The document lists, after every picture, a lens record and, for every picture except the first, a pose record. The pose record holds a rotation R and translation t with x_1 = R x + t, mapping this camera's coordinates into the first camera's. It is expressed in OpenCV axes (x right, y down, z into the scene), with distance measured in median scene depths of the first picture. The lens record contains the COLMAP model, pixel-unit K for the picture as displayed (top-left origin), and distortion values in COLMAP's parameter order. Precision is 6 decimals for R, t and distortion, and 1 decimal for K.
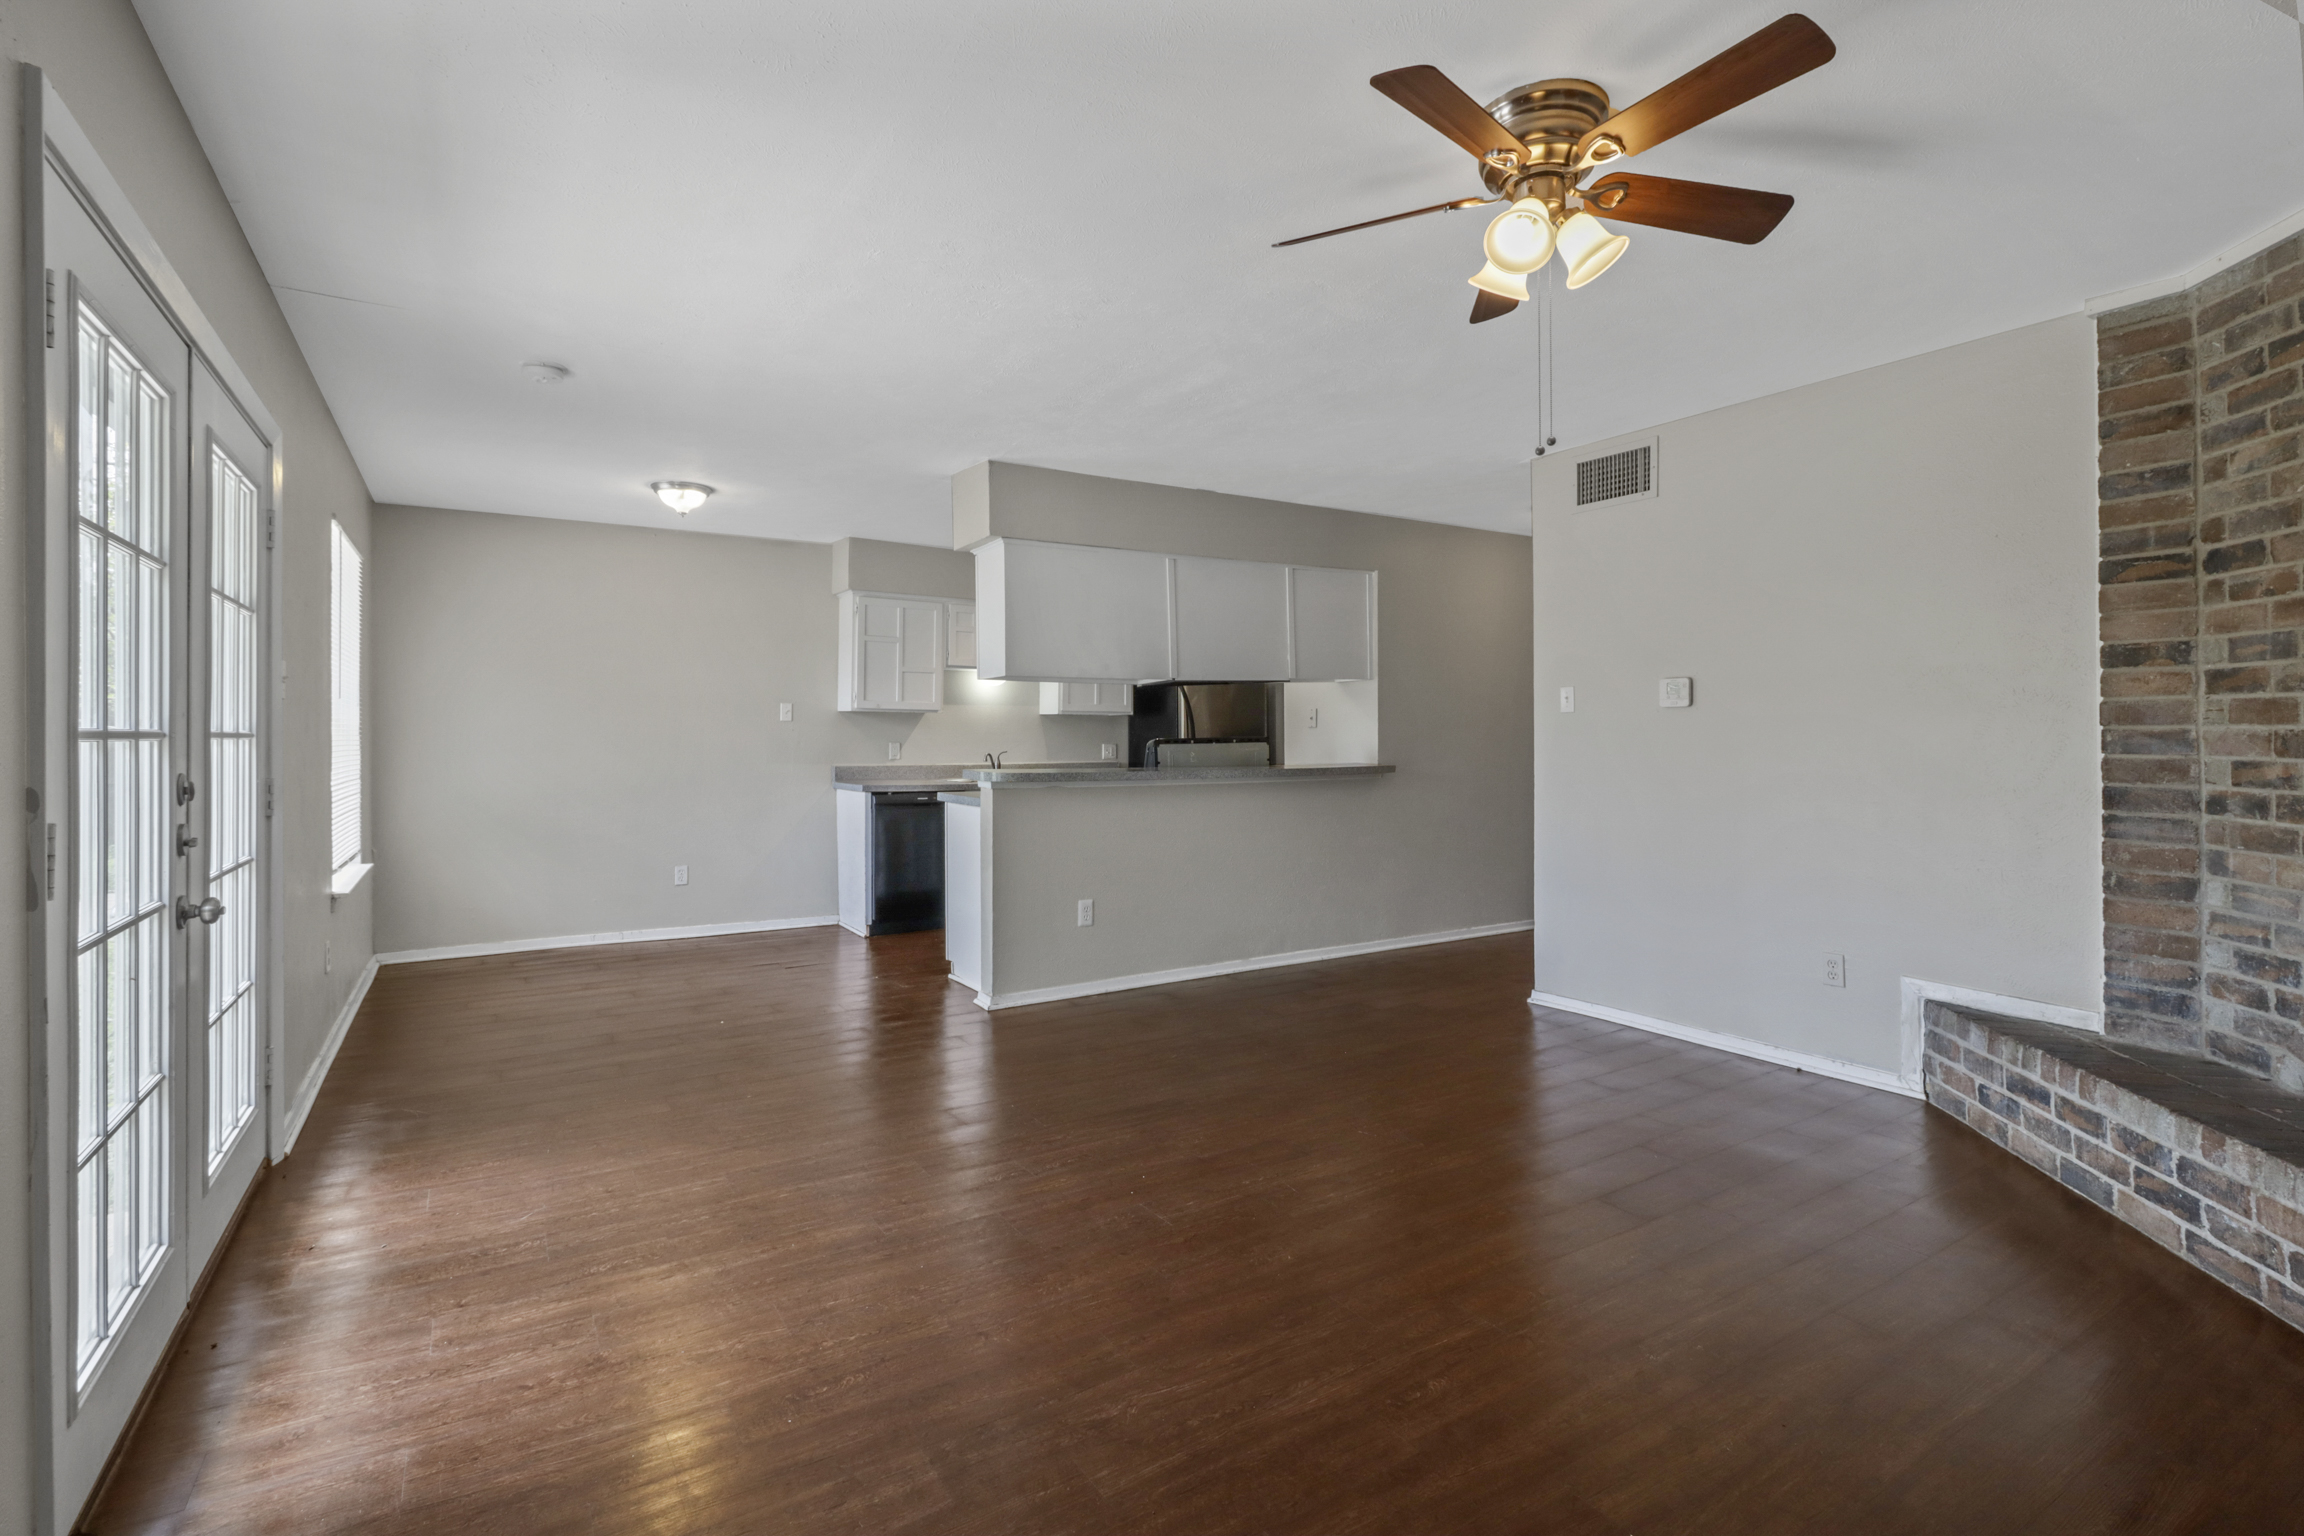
lens RADIAL K [[1057.9, 0, 1154.0], [0, 1057.9, 732.4], [0, 0, 1]] dist [-0.001685, -0.000278]
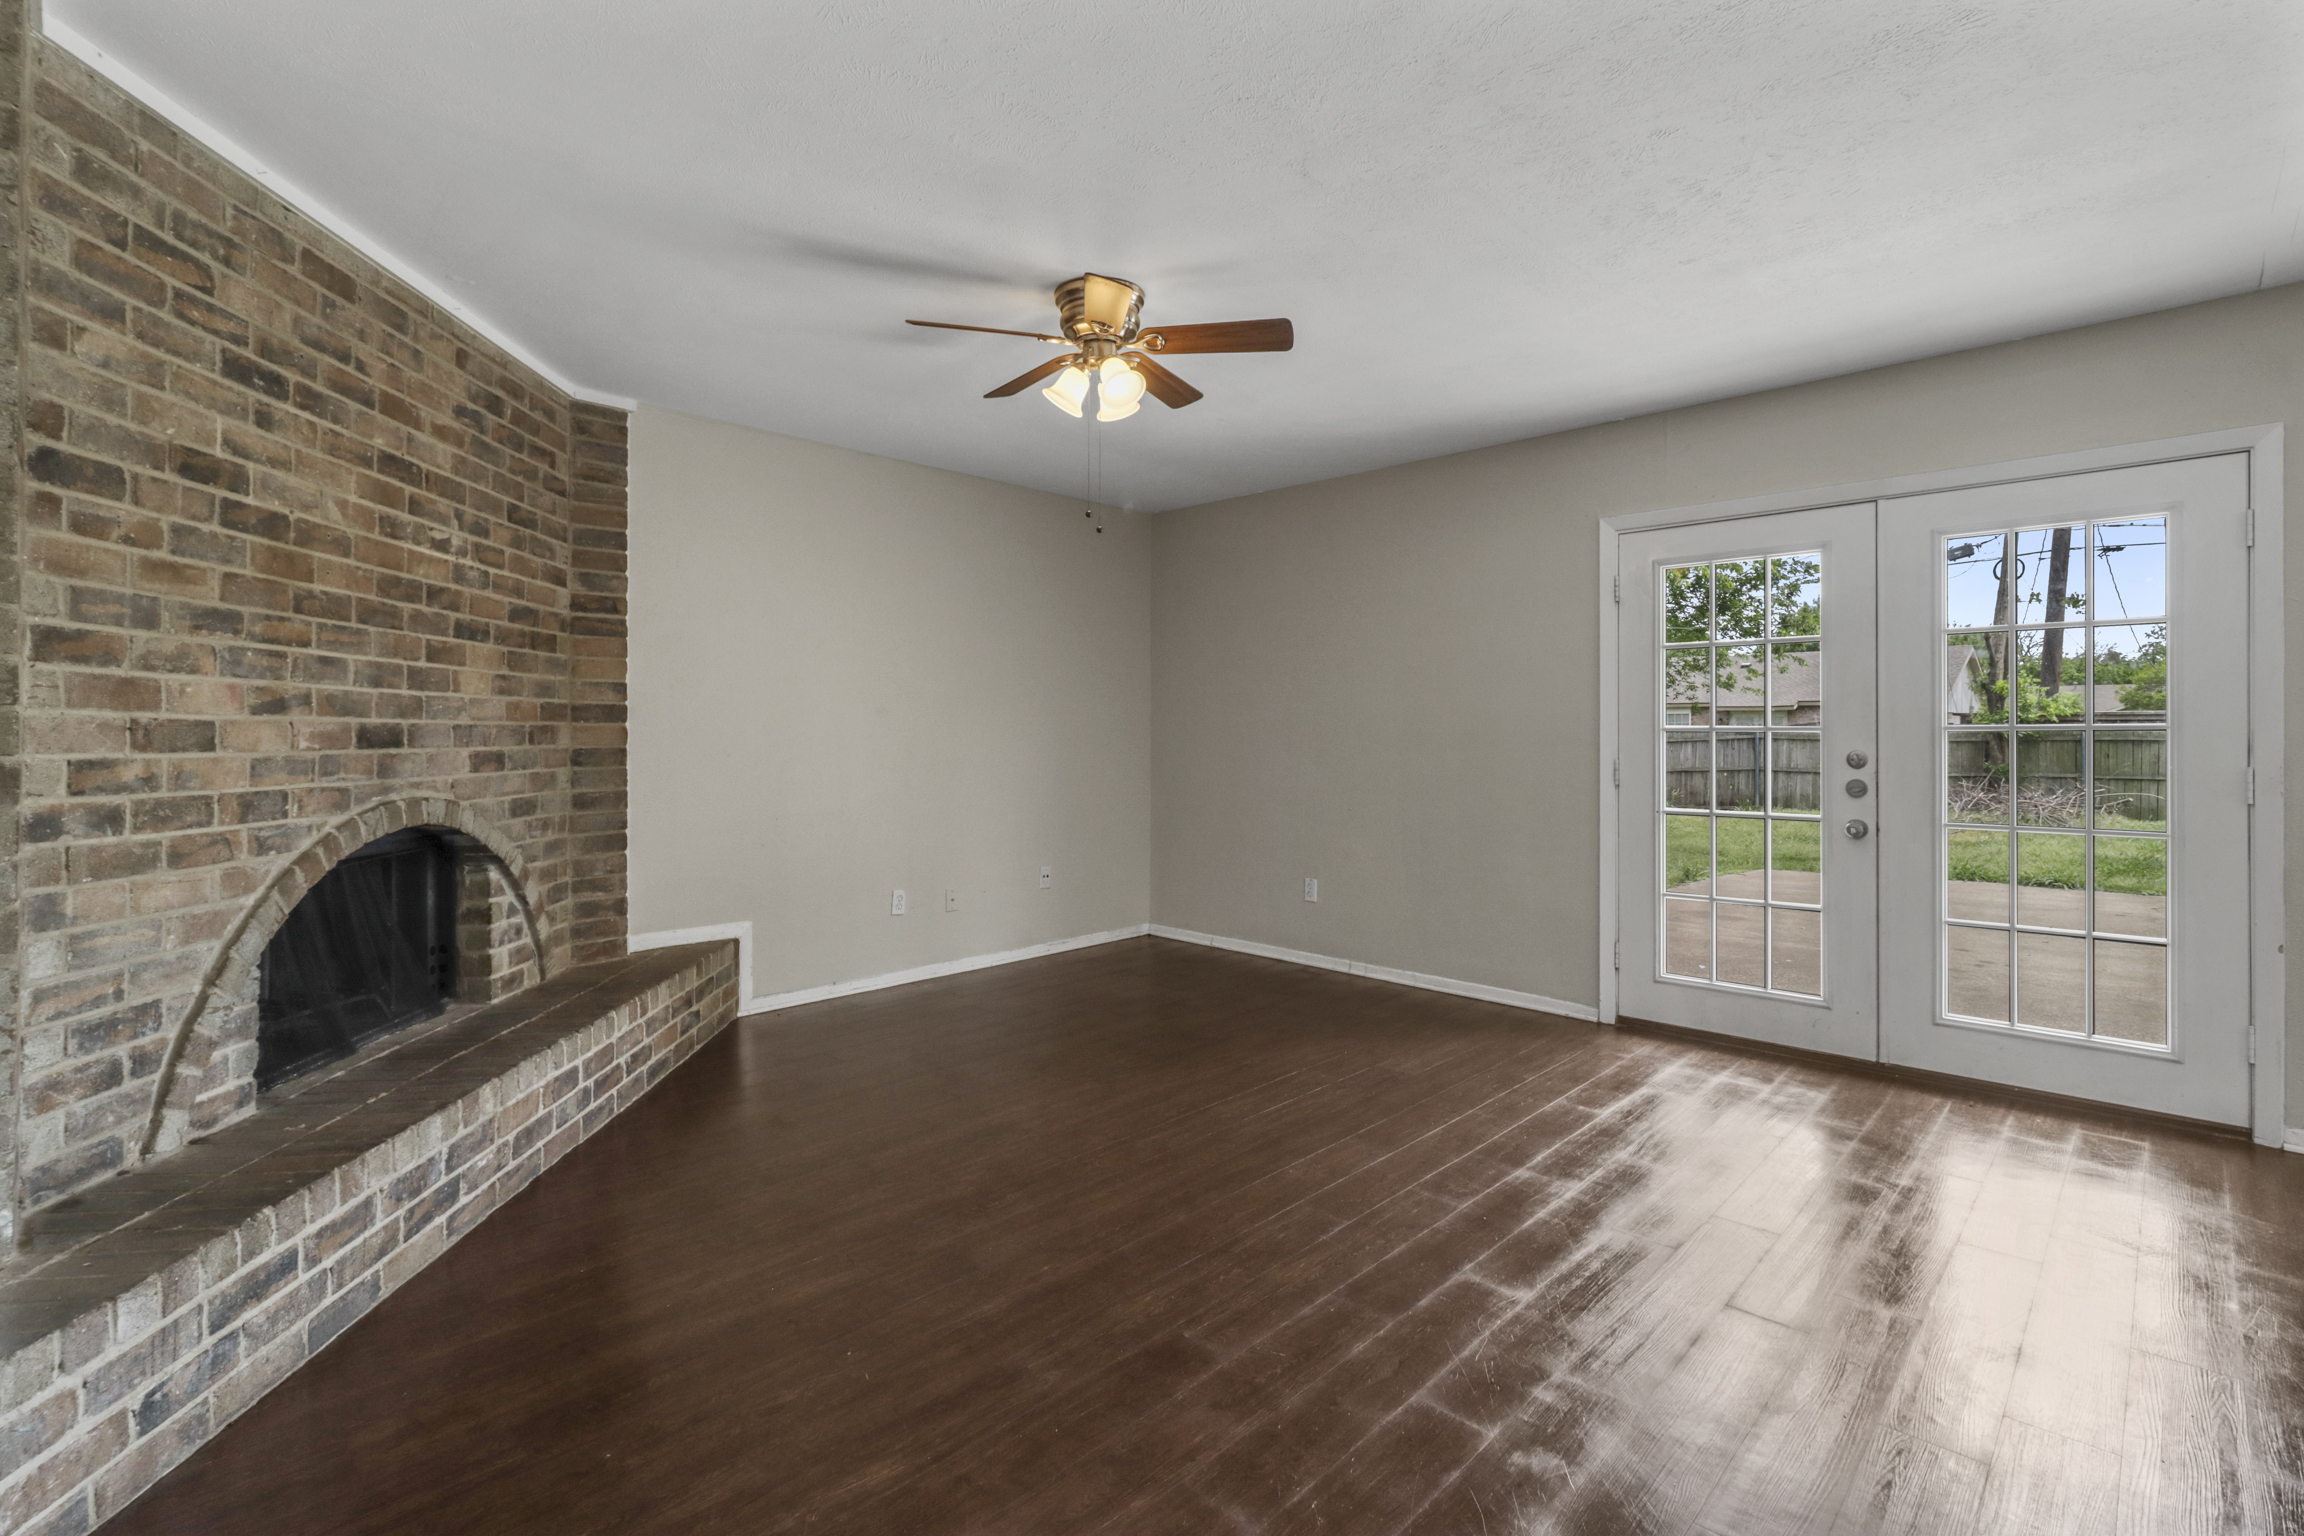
lens RADIAL K [[1057.9, 0, 1154.0], [0, 1057.9, 732.4], [0, 0, 1]] dist [-0.001685, -0.000278]
pose [[-0.971939, -0.001547, -0.235229, 0.495299], [0.000266, 0.999970, -0.007678, 0.014235], [0.235234, -0.007526, -0.971910, 1.888551]]
